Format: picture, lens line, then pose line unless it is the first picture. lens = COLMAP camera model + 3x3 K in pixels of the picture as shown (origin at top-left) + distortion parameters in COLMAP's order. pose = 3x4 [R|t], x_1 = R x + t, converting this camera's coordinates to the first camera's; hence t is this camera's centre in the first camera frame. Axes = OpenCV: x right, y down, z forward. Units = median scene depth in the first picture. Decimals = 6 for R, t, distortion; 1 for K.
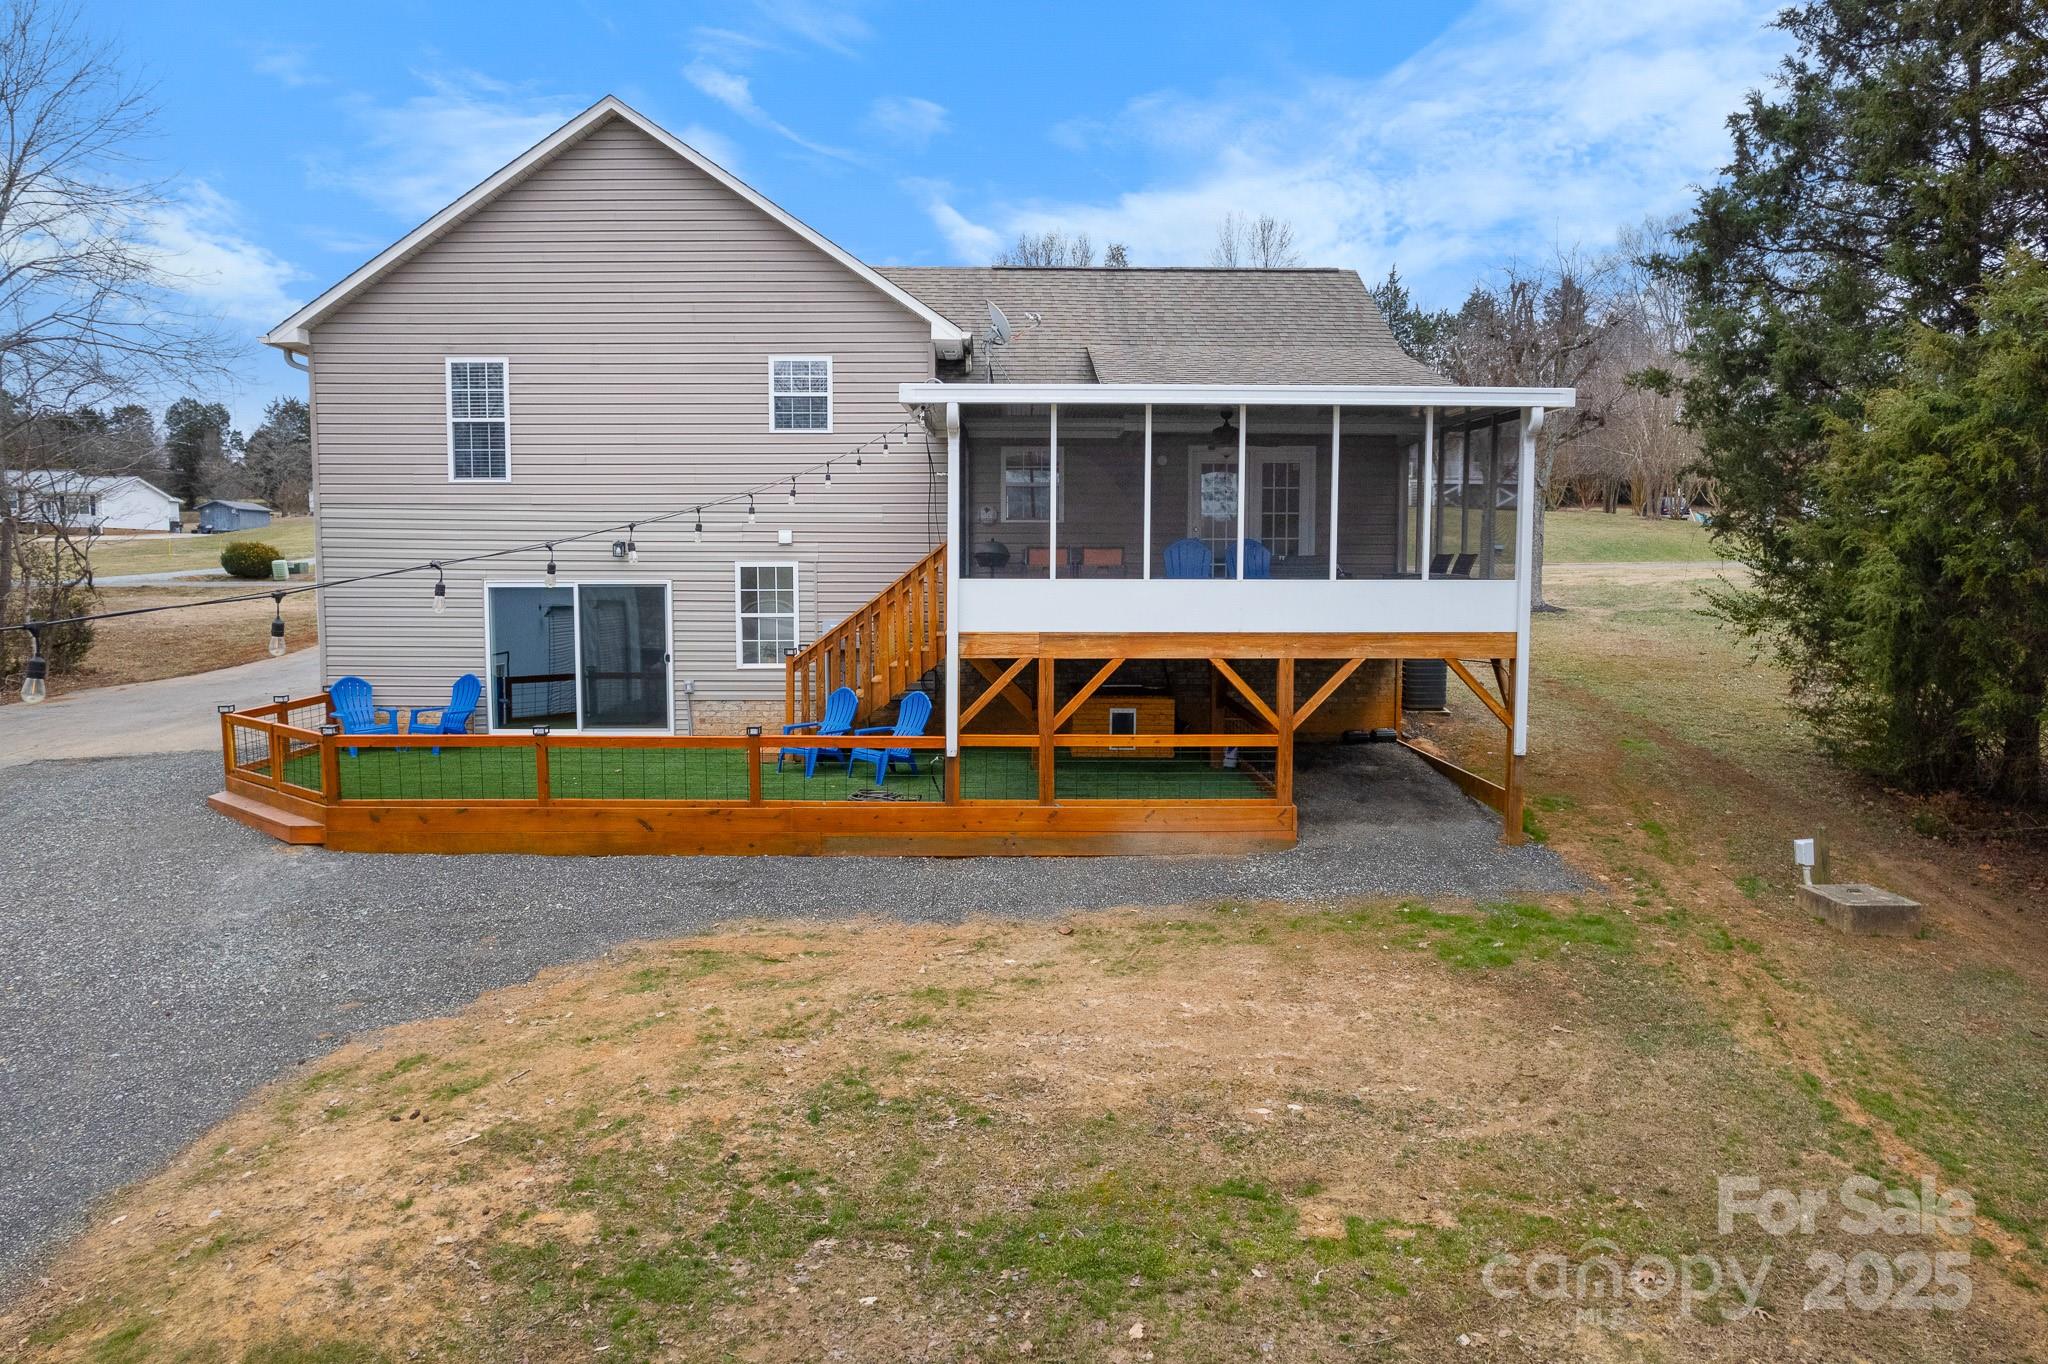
lens RADIAL K [[1336.4, 0, 1031.6], [0, 1336.4, 689.3], [0, 0, 1]] dist [-0.014051, -0.002074]
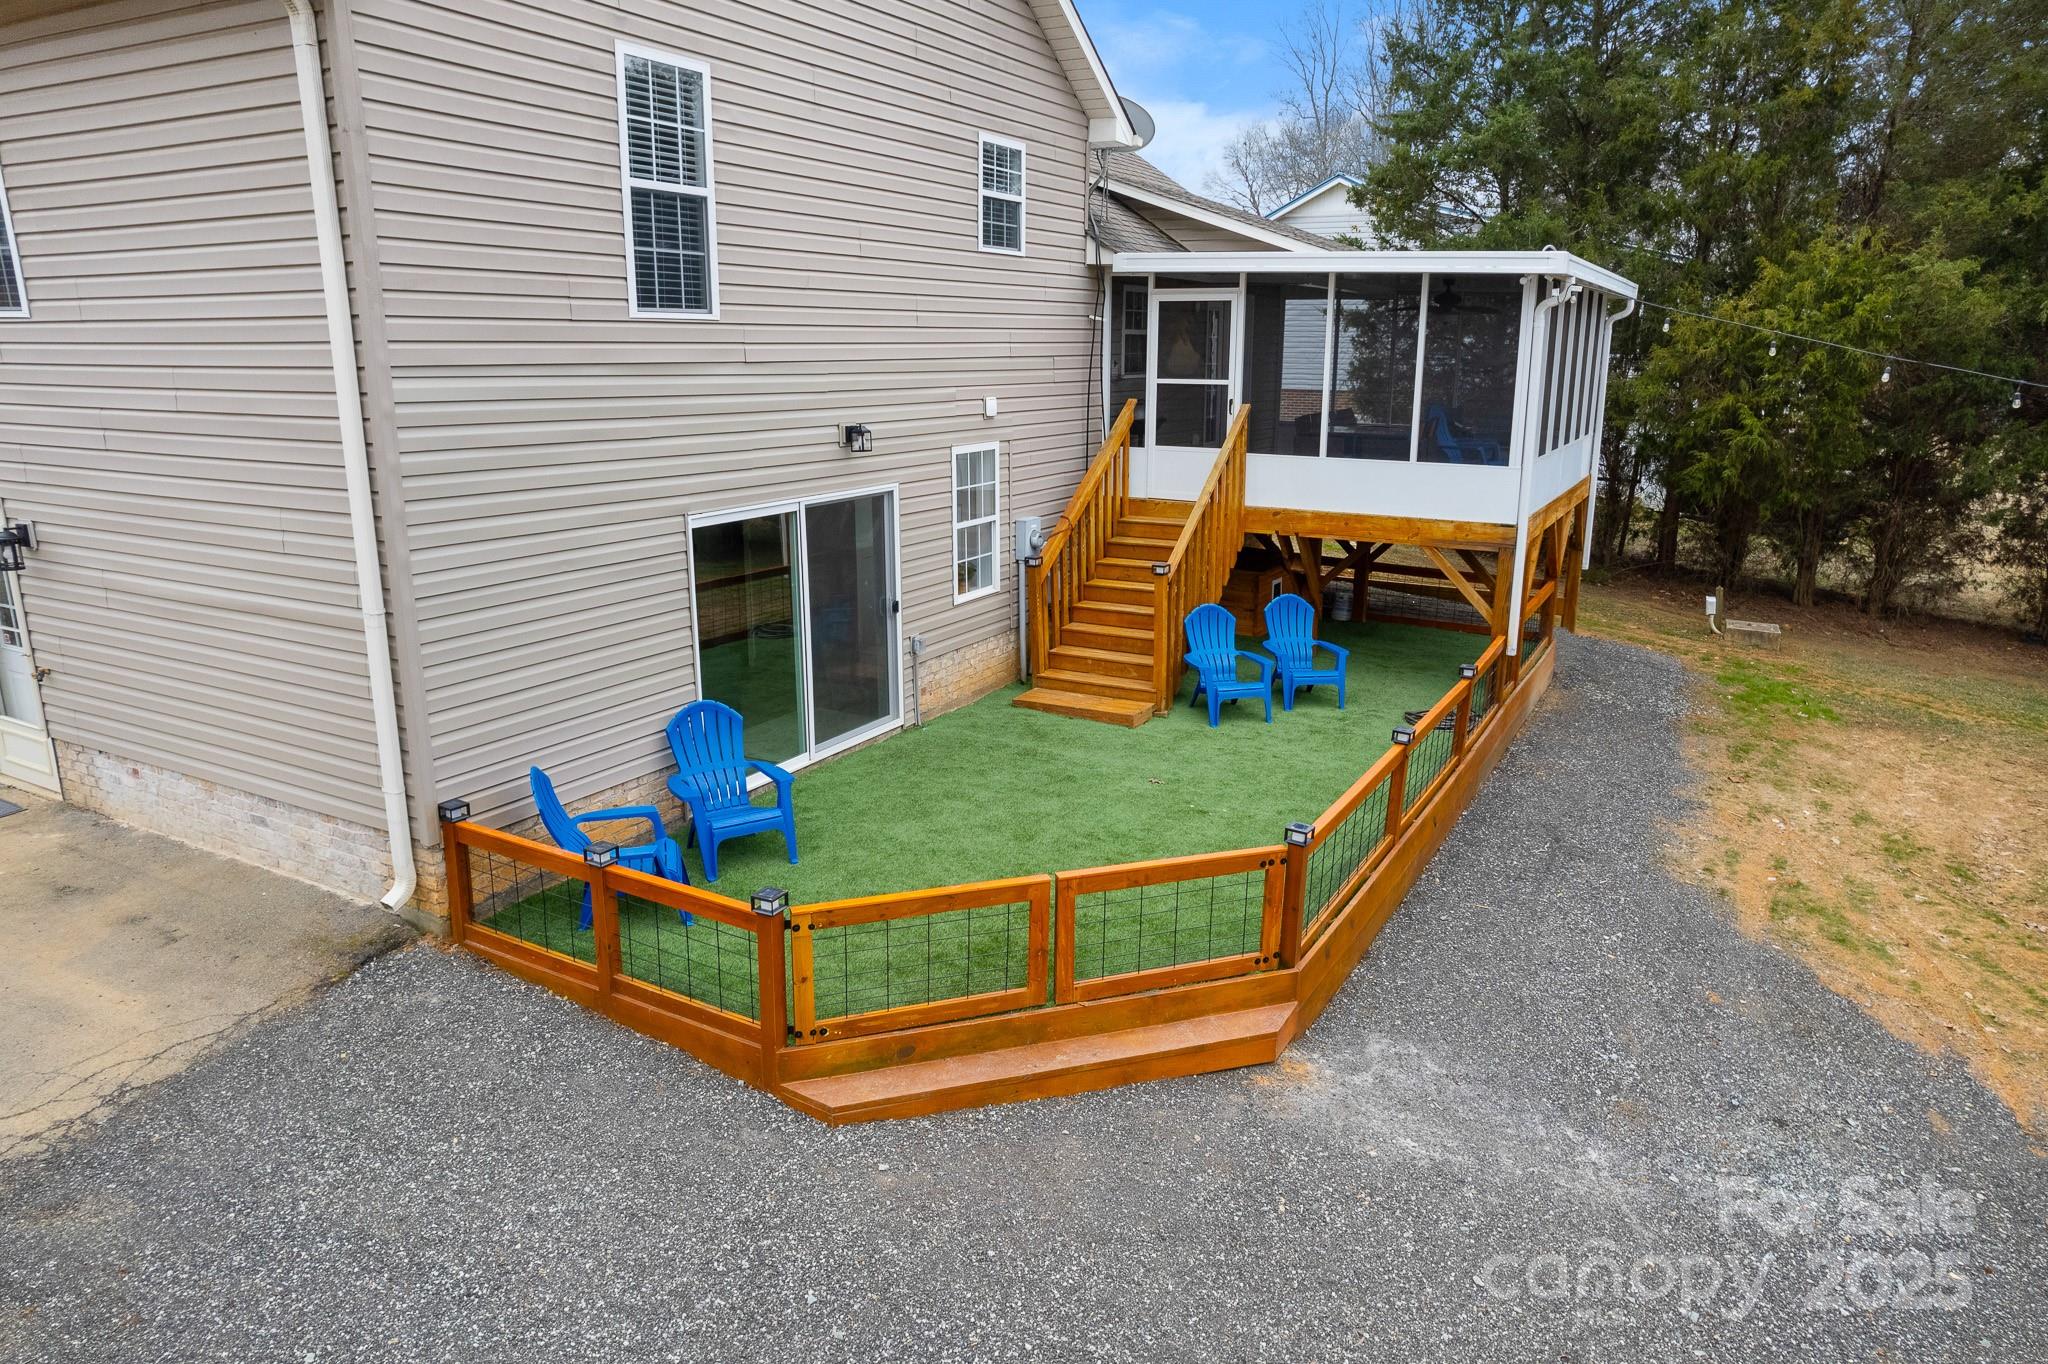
lens RADIAL K [[1336.4, 0, 1028.9], [0, 1336.4, 676.2], [0, 0, 1]] dist [-0.014051, -0.002074]
pose [[0.489651, -0.209416, 0.846396, -0.799948], [0.070789, 0.977072, 0.200796, -0.116321], [-0.869040, -0.038405, 0.493249, 0.639242]]
